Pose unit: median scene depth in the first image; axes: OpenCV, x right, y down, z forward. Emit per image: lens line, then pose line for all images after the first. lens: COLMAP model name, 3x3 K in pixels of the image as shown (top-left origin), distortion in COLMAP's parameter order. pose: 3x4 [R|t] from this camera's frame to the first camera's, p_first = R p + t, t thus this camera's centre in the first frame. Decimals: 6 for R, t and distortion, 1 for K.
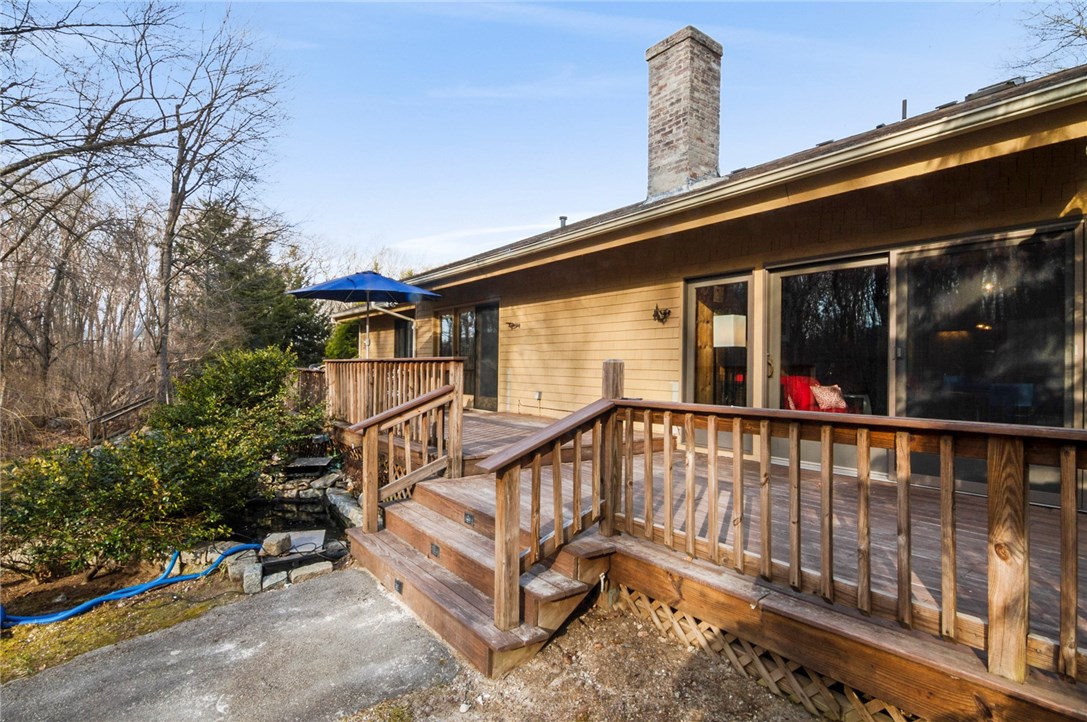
lens RADIAL K [[509.7, 0, 543.5], [0, 509.7, 361.0], [0, 0, 1]] dist [0.001340, 0.000047]
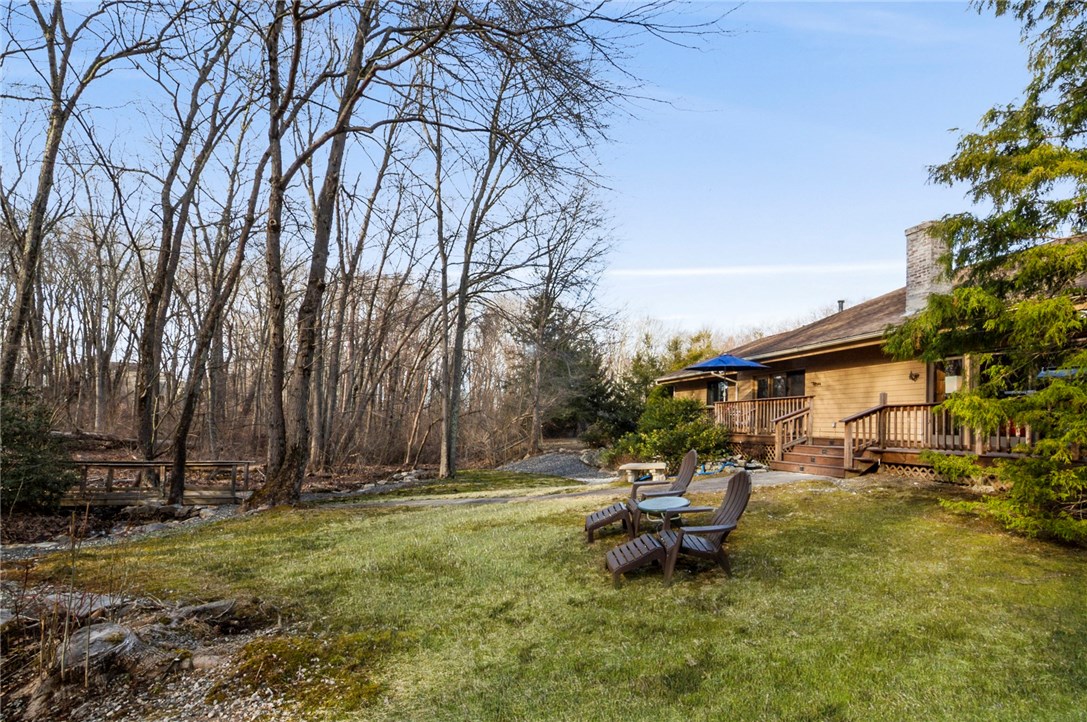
lens RADIAL K [[591.1, 0, 542.1], [0, 591.1, 410.1], [0, 0, 1]] dist [-0.002300, -0.000787]
pose [[0.923762, 0.004254, -0.382942, -0.192782], [-0.017368, 0.999375, -0.030794, 0.120834], [0.382572, 0.035098, 0.923259, -1.484078]]
